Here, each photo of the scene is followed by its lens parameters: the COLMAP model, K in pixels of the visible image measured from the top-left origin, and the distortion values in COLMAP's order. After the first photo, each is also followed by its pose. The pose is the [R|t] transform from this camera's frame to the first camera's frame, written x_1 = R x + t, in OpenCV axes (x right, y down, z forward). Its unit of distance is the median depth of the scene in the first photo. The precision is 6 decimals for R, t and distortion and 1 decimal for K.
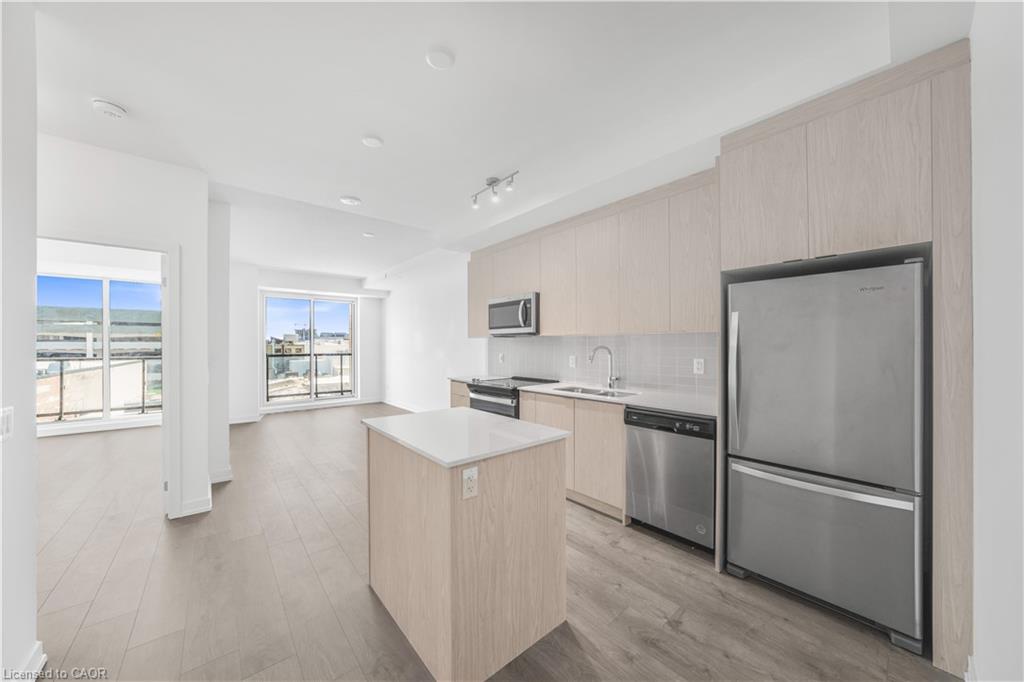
lens RADIAL K [[359.9, 0, 512.2], [0, 359.9, 342.2], [0, 0, 1]] dist [-0.002324, 0.000040]
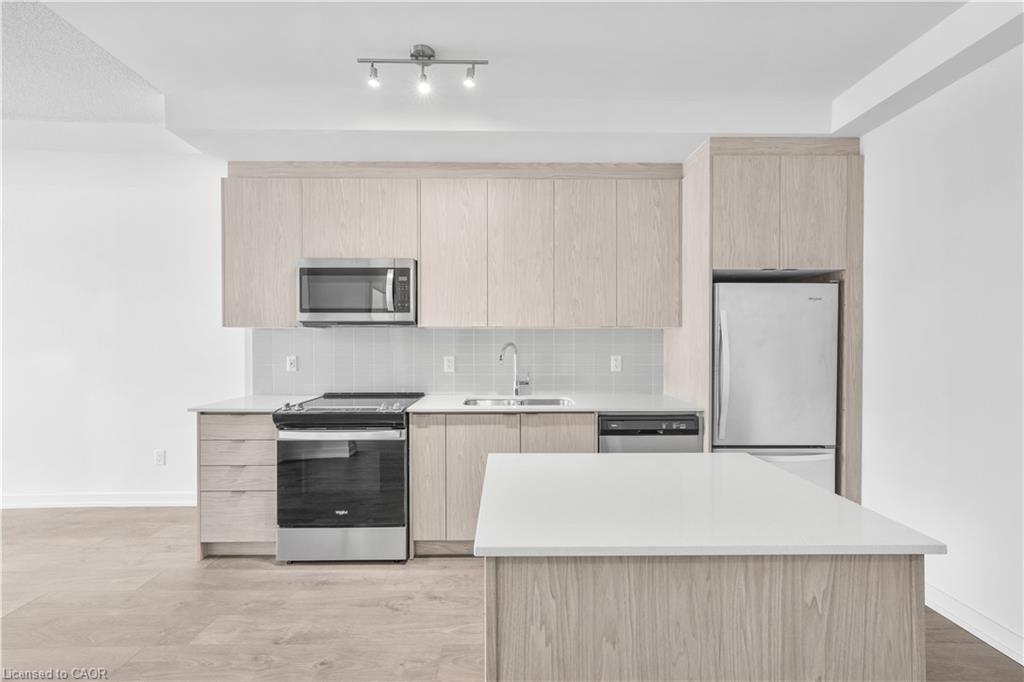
lens RADIAL K [[406.5, 0, 505.7], [0, 406.5, 345.1], [0, 0, 1]] dist [-0.000897, 0.000605]
pose [[0.642904, -0.004263, 0.765935, -0.388544], [-0.007507, 0.999901, 0.011866, 0.005449], [-0.765910, -0.013378, 0.642808, 0.398832]]
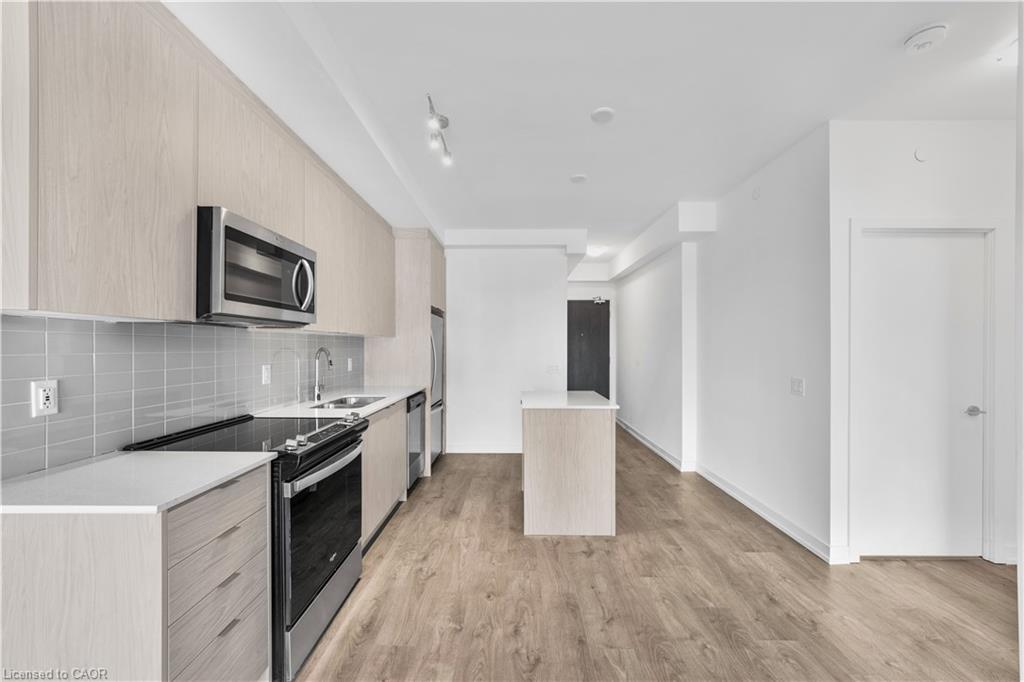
lens RADIAL K [[406.5, 0, 512.6], [0, 406.5, 349.8], [0, 0, 1]] dist [-0.000897, 0.000605]
pose [[-0.751137, -0.000636, 0.660146, -0.583244], [0.000767, 0.999998, 0.001836, 0.012770], [-0.660146, 0.001885, -0.751135, 1.253937]]
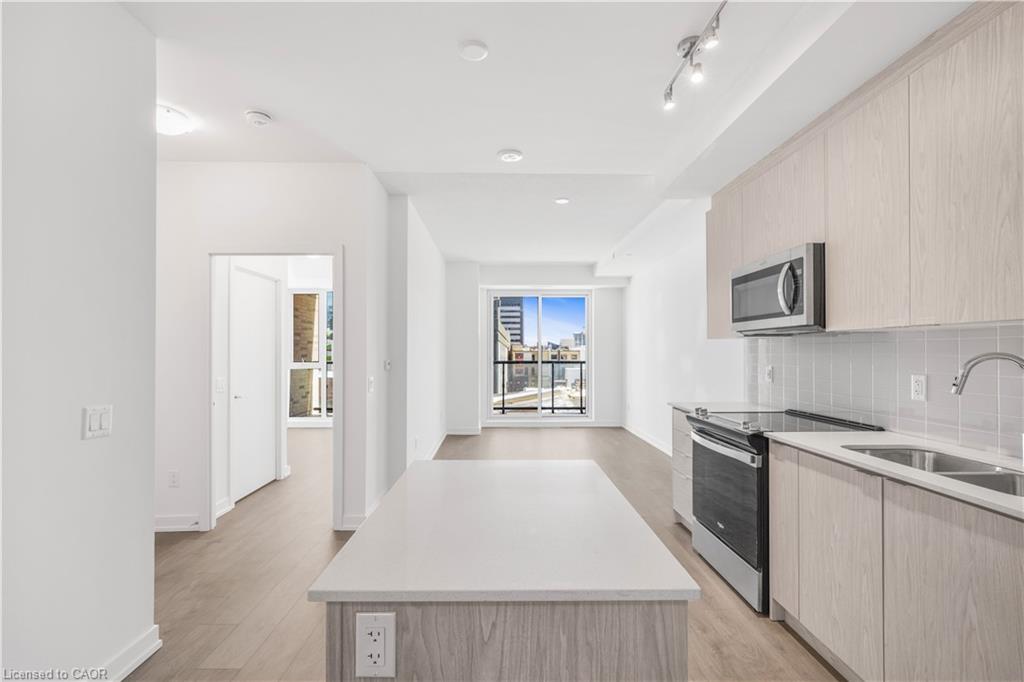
lens RADIAL K [[463.4, 0, 508.3], [0, 463.4, 346.7], [0, 0, 1]] dist [0.001067, 0.001300]
pose [[0.767847, -0.003817, -0.640622, 0.148928], [0.002842, 0.999993, -0.002552, 0.003197], [0.640627, 0.000139, 0.767853, 0.243662]]
